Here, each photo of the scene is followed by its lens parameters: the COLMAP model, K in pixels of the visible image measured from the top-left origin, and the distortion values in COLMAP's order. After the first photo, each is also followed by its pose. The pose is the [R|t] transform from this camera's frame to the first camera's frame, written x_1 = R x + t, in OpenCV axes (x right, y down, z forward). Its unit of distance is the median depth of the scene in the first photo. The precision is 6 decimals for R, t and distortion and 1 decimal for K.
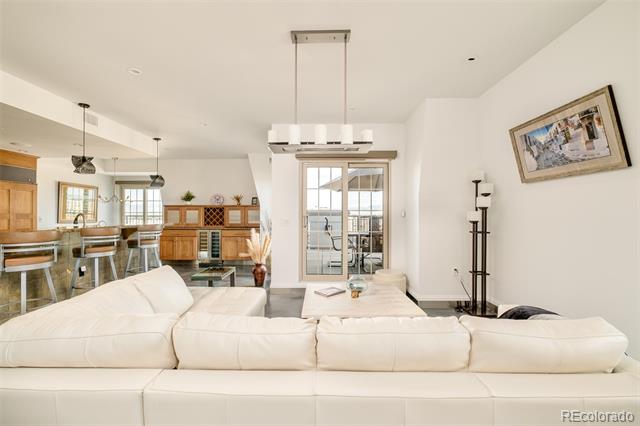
lens RADIAL K [[281.0, 0, 319.9], [0, 281.0, 213.6], [0, 0, 1]] dist [-0.004748, -0.000247]
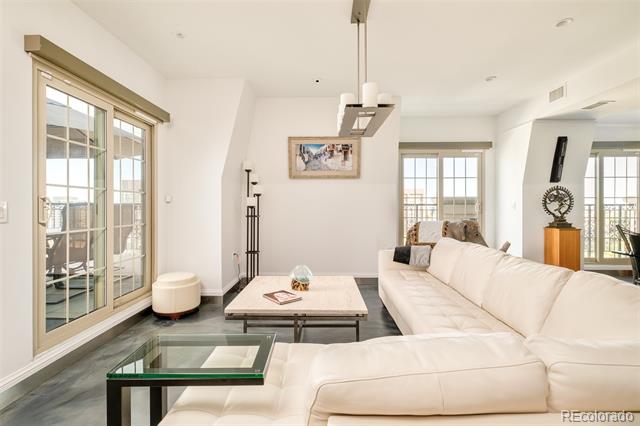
lens RADIAL K [[299.1, 0, 312.4], [0, 299.1, 203.7], [0, 0, 1]] dist [0.016132, 0.000207]
pose [[0.025963, -0.003126, 0.999658, -0.638758], [-0.007656, 0.999965, 0.003325, 0.009900], [-0.999634, -0.007739, 0.025938, 0.734685]]
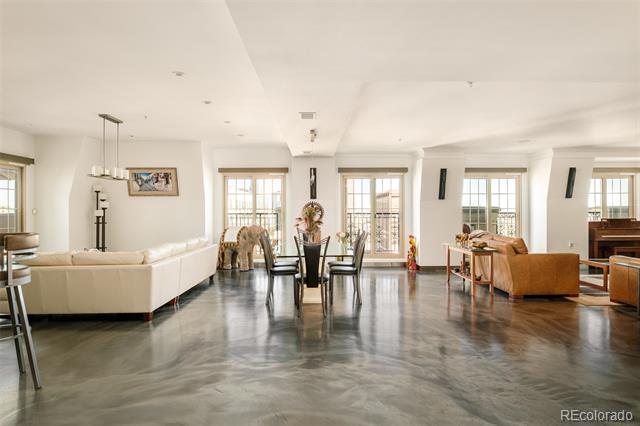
lens RADIAL K [[375.5, 0, 320.1], [0, 375.5, 214.1], [0, 0, 1]] dist [-0.028006, -0.000399]
pose [[-0.016654, -0.006262, 0.999842, -1.638264], [-0.004054, 0.999973, 0.006195, -0.005056], [-0.999853, -0.003950, -0.016679, -0.247282]]
